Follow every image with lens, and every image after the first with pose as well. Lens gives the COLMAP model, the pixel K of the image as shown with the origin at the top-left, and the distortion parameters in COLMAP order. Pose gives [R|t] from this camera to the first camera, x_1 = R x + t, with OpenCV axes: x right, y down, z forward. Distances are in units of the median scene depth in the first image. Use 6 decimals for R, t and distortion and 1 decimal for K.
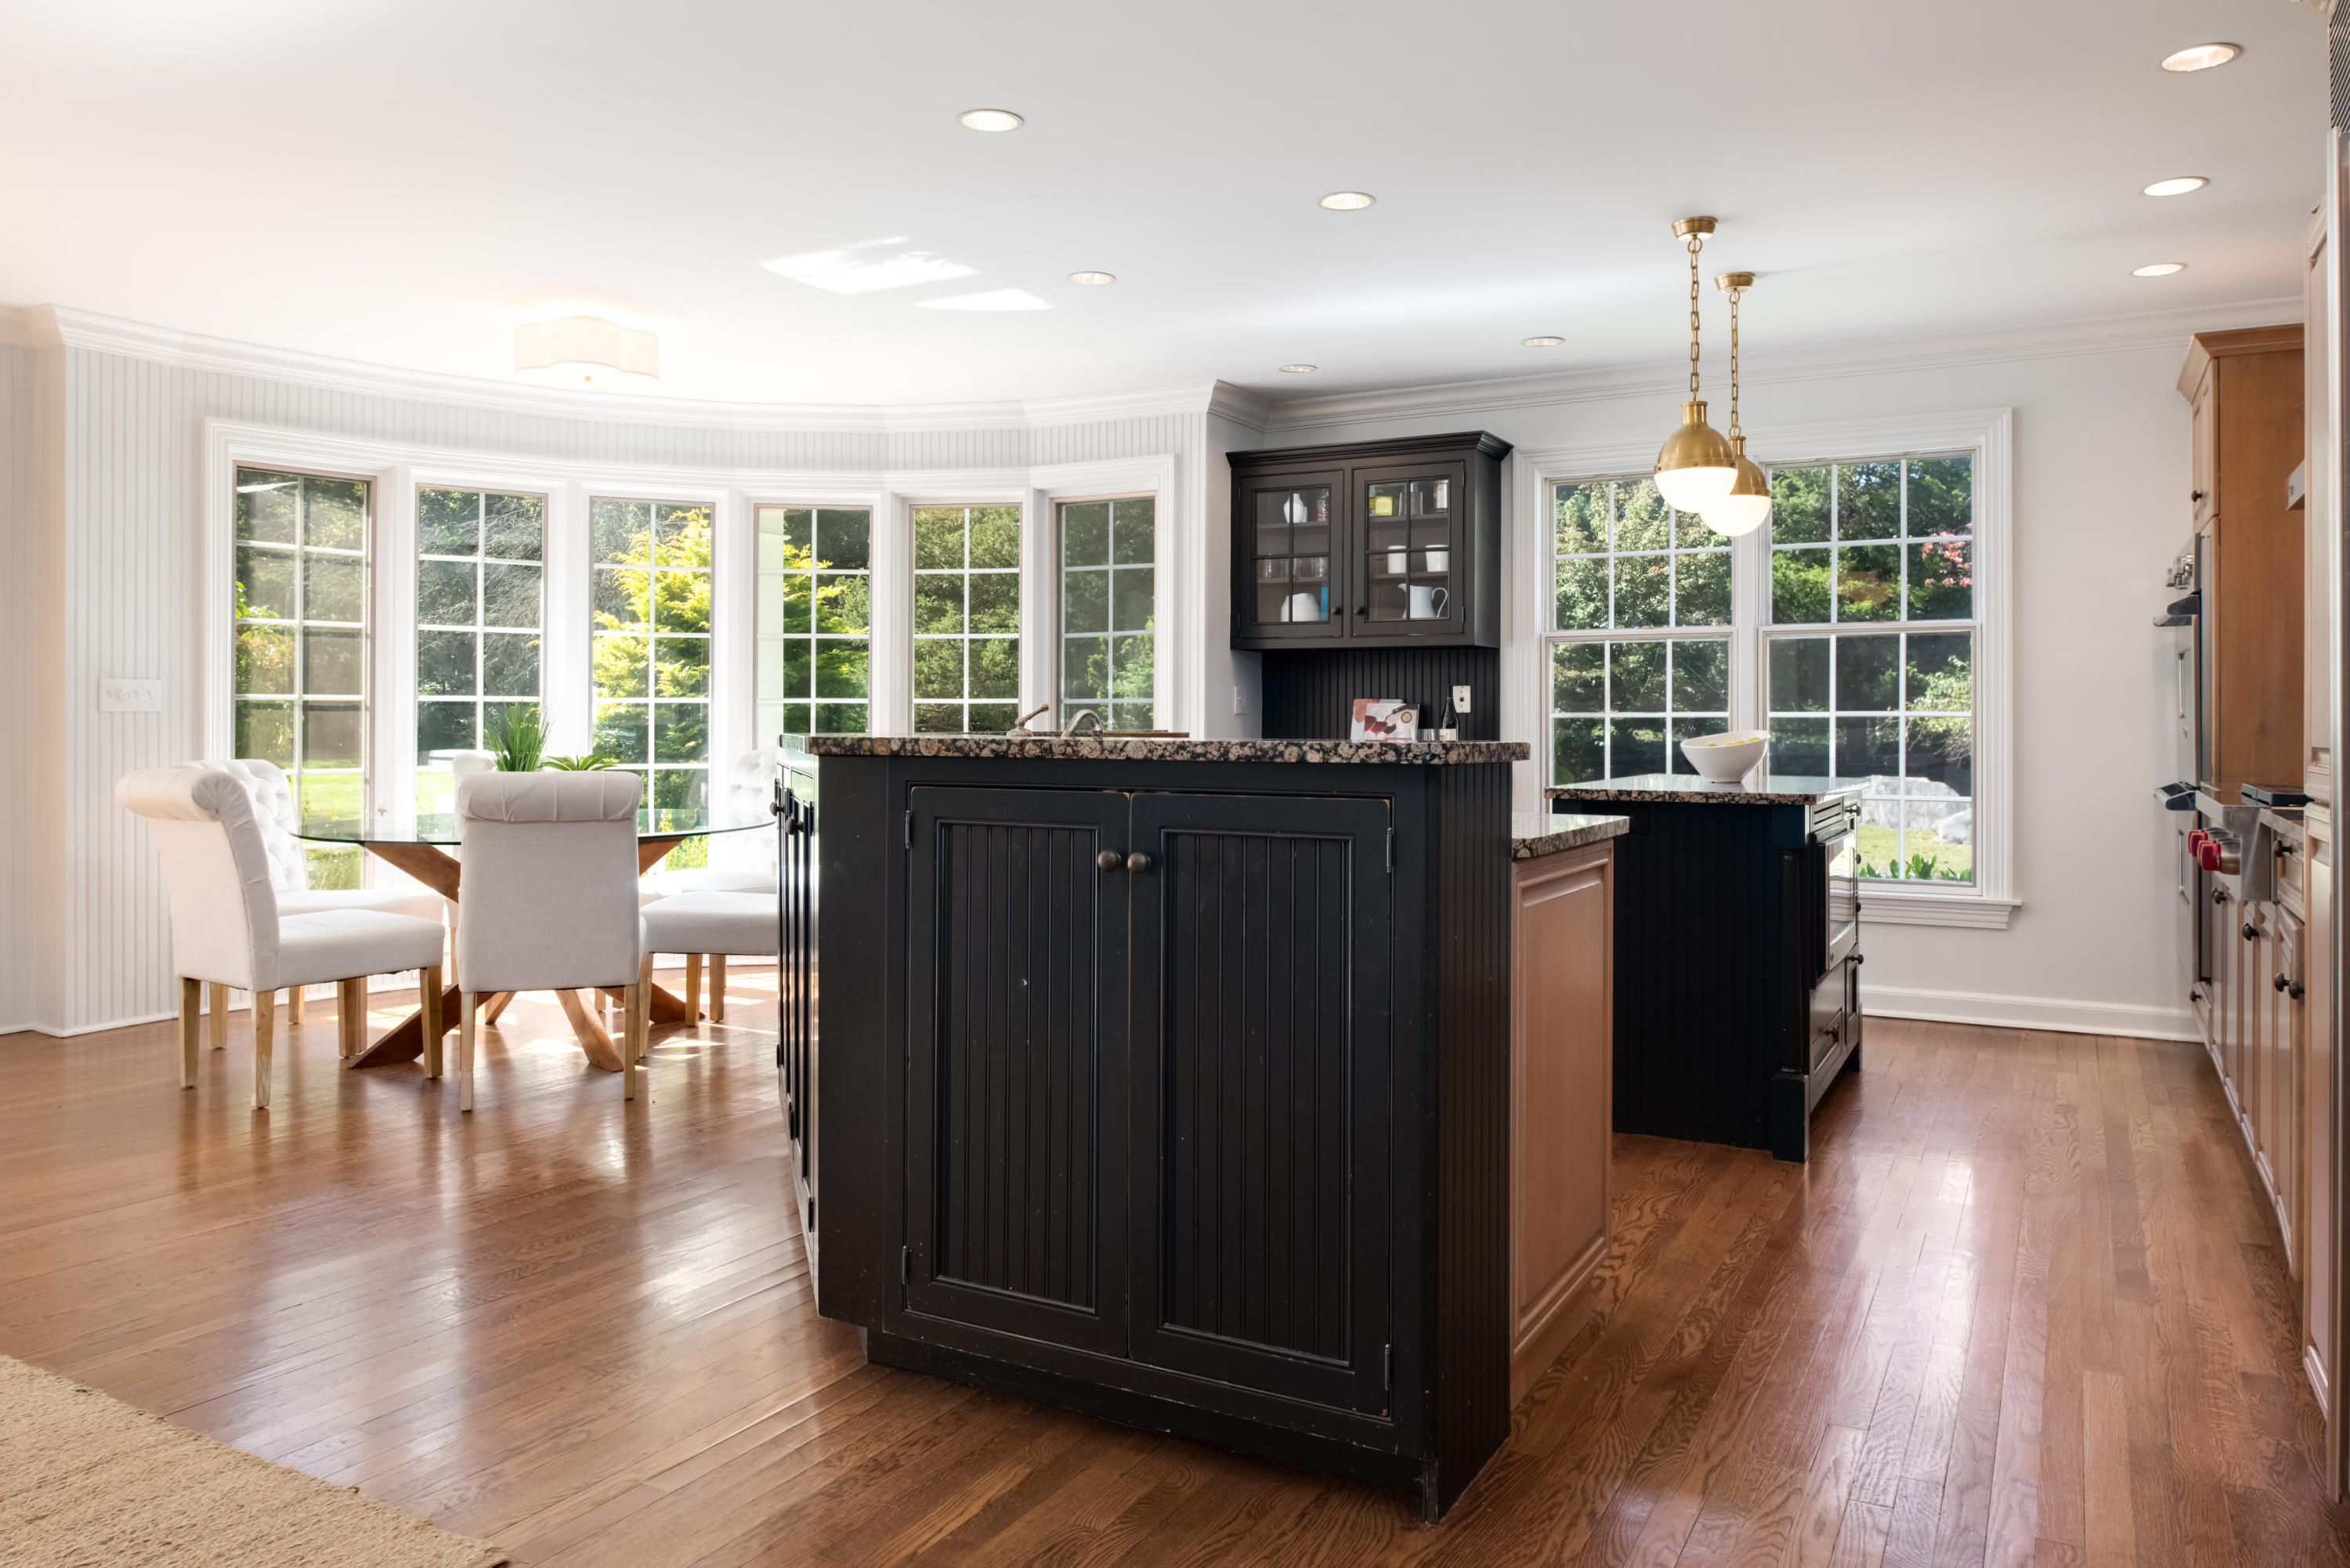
lens RADIAL K [[1654.0, 0, 1176.9], [0, 1654.0, 778.7], [0, 0, 1]] dist [-0.003996, -0.028534]
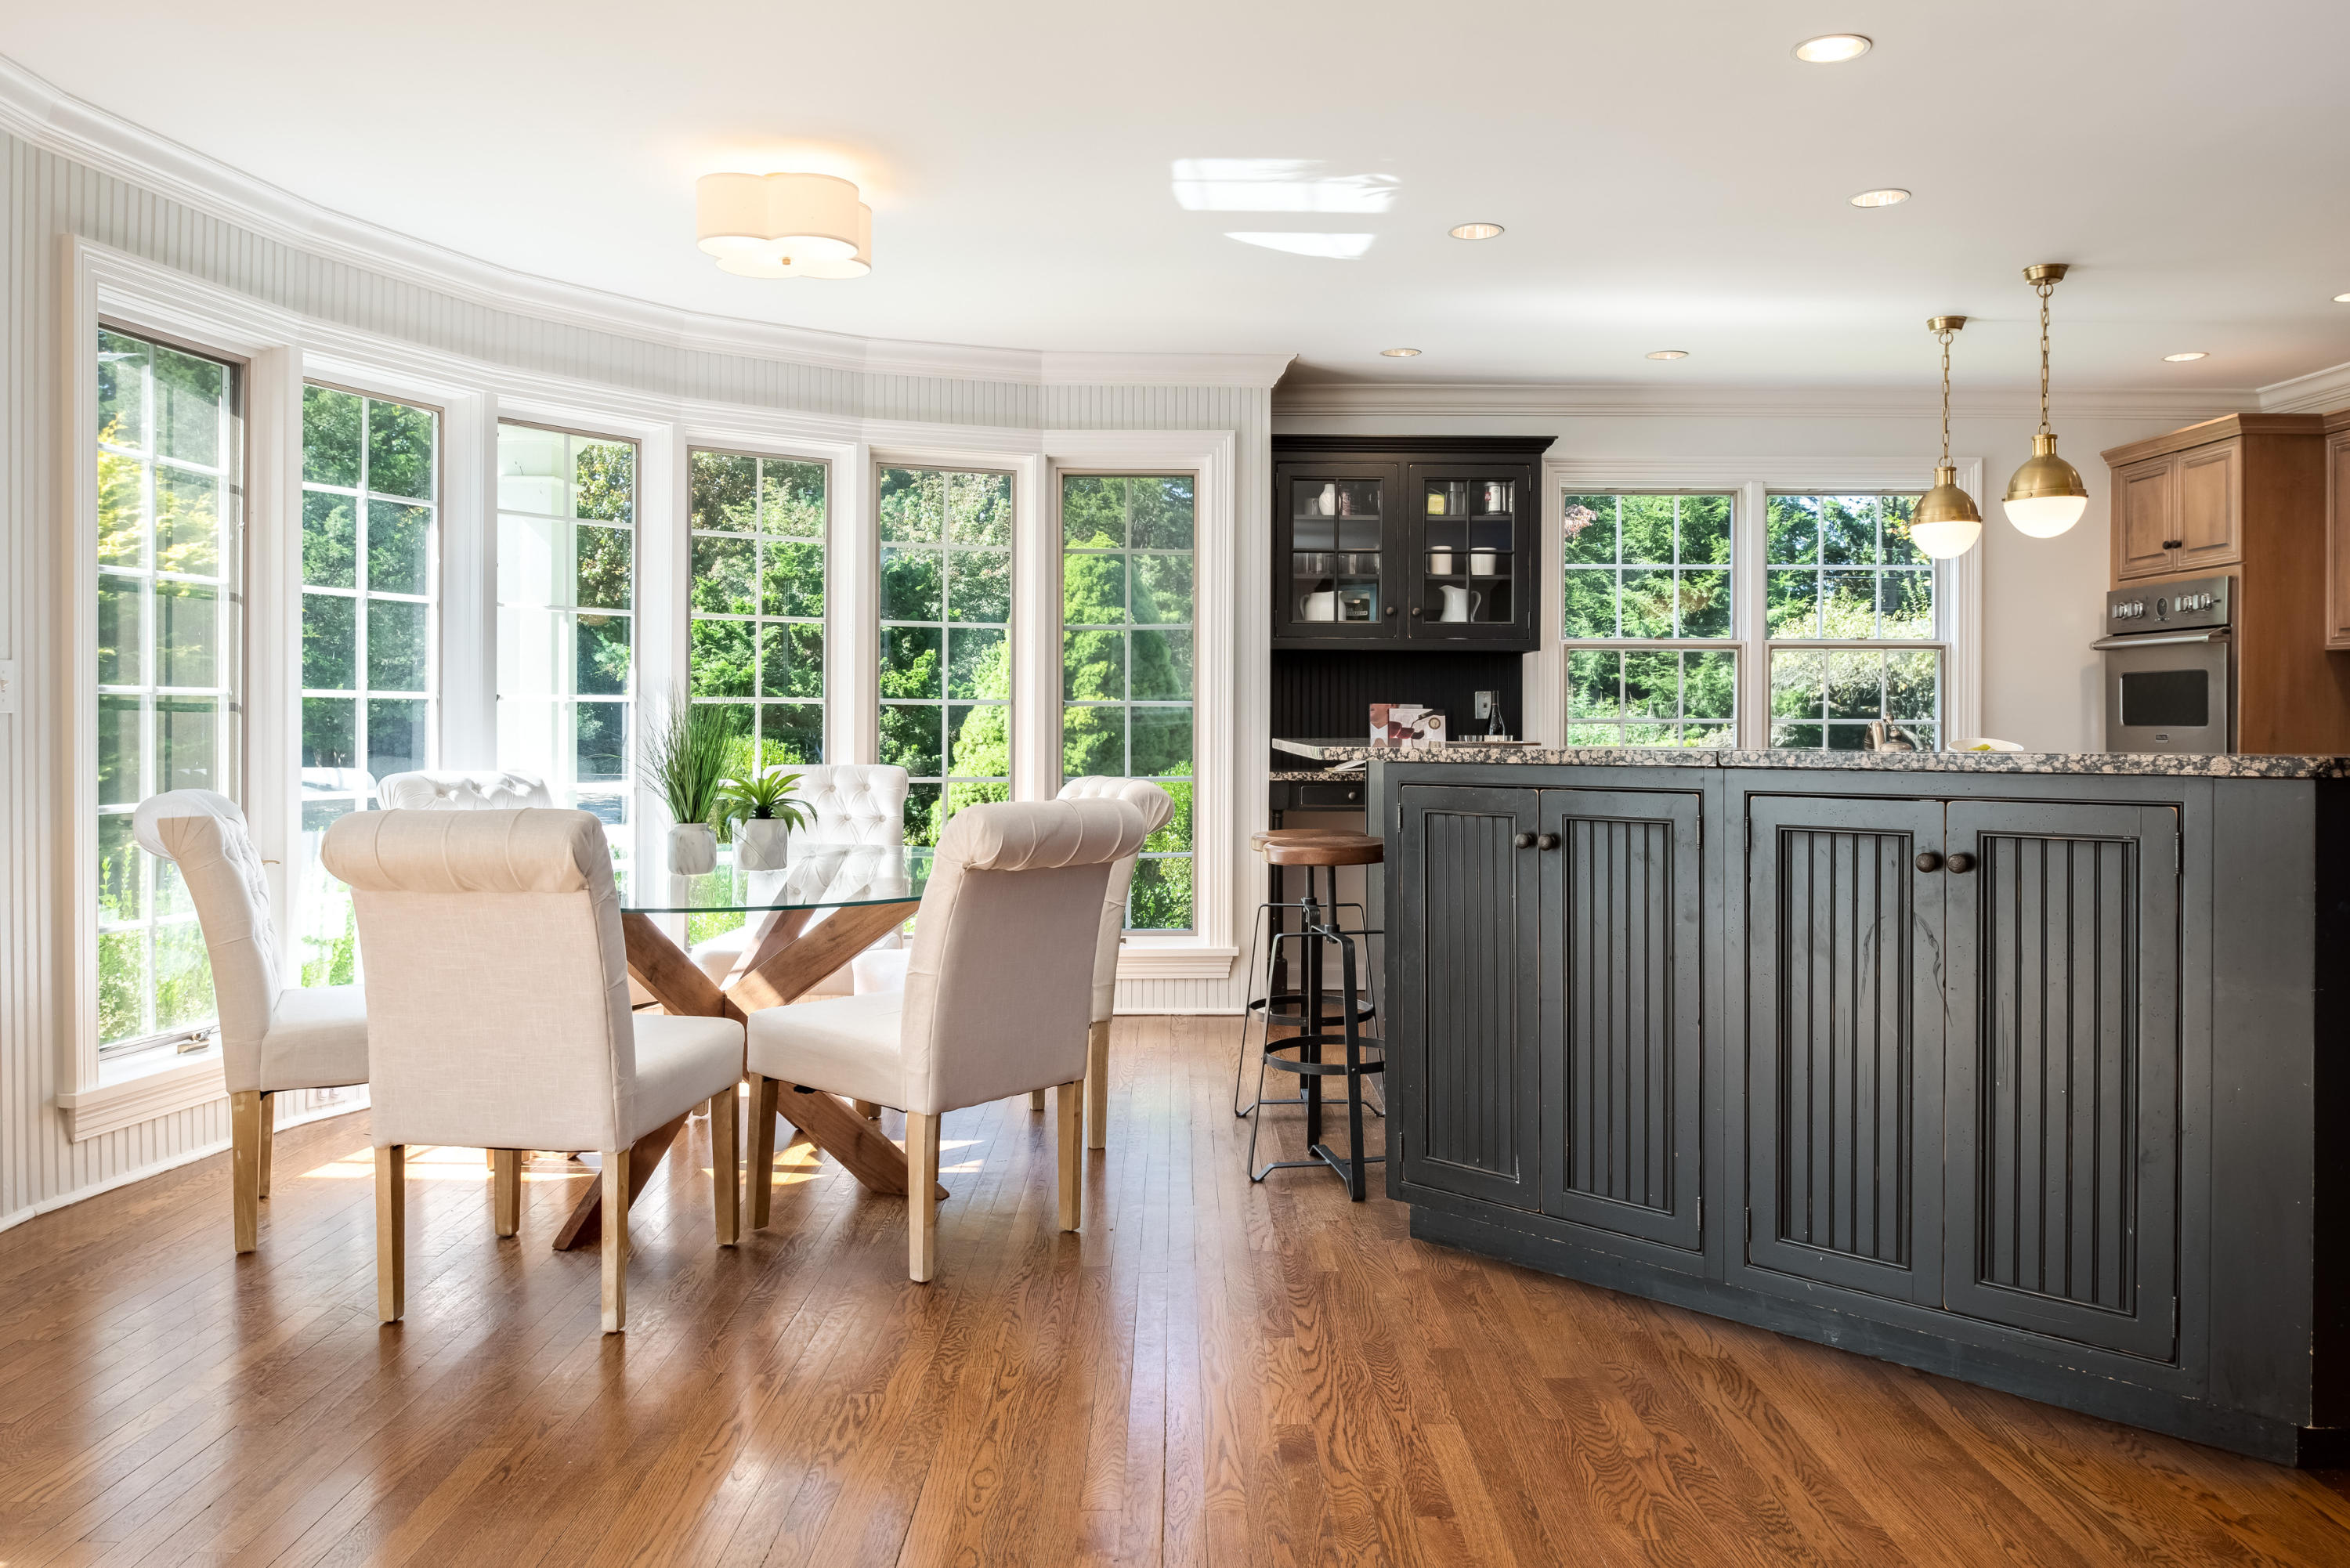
lens RADIAL K [[1654.0, 0, 1175.1], [0, 1654.0, 773.5], [0, 0, 1]] dist [-0.003996, -0.028534]
pose [[0.870287, -0.013058, 0.492372, -0.478856], [0.013497, 0.999905, 0.002662, -0.012464], [-0.492360, 0.004329, 0.870381, 0.234786]]
